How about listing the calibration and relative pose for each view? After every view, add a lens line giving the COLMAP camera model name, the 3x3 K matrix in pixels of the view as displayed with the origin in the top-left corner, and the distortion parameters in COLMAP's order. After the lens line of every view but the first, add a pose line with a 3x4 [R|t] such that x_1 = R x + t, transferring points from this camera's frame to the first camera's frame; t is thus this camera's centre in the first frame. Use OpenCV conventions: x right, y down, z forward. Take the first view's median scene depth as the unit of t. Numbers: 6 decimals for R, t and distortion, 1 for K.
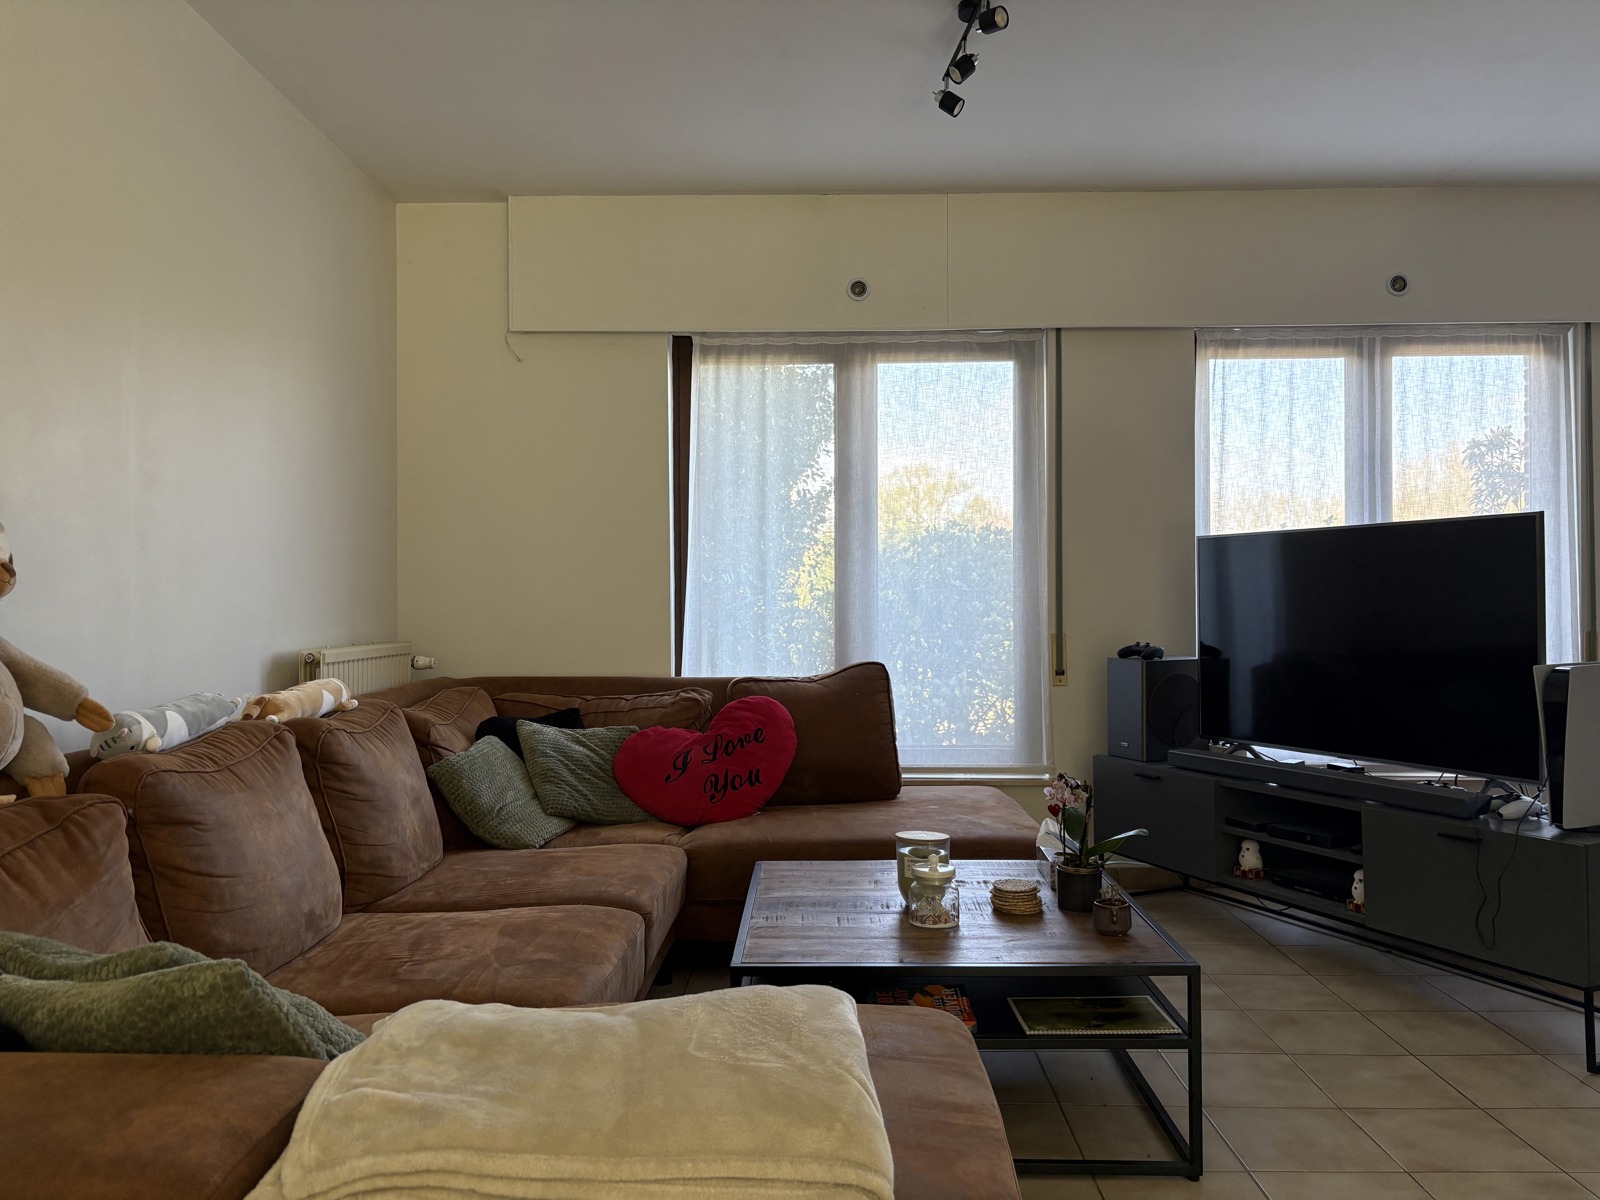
lens RADIAL K [[1239.2, 0, 800.5], [0, 1239.2, 602.2], [0, 0, 1]] dist [0.036071, -0.008216]
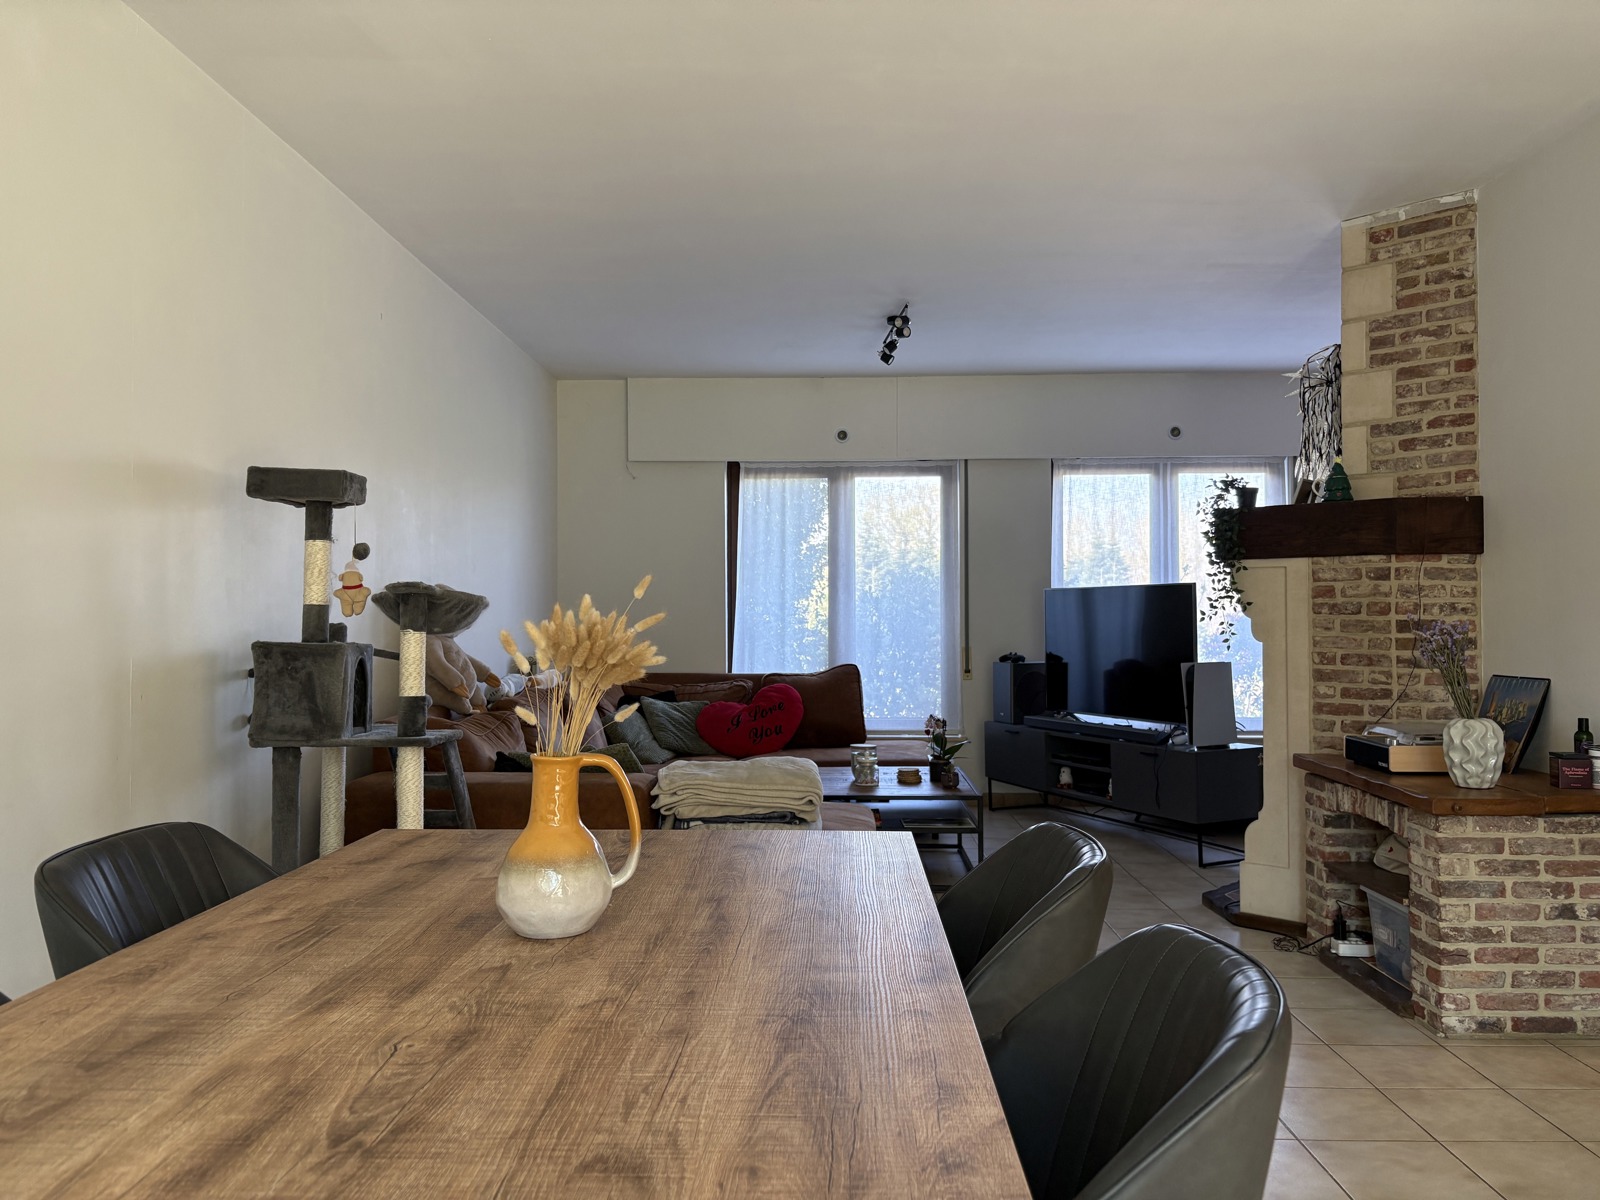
lens RADIAL K [[1239.2, 0, 799.5], [0, 1239.2, 599.7], [0, 0, 1]] dist [0.036071, -0.008216]
pose [[0.999907, 0.002025, -0.013451, 0.012496], [-0.002237, 0.999874, -0.015739, -0.010403], [0.013418, 0.015767, 0.999786, -0.616222]]
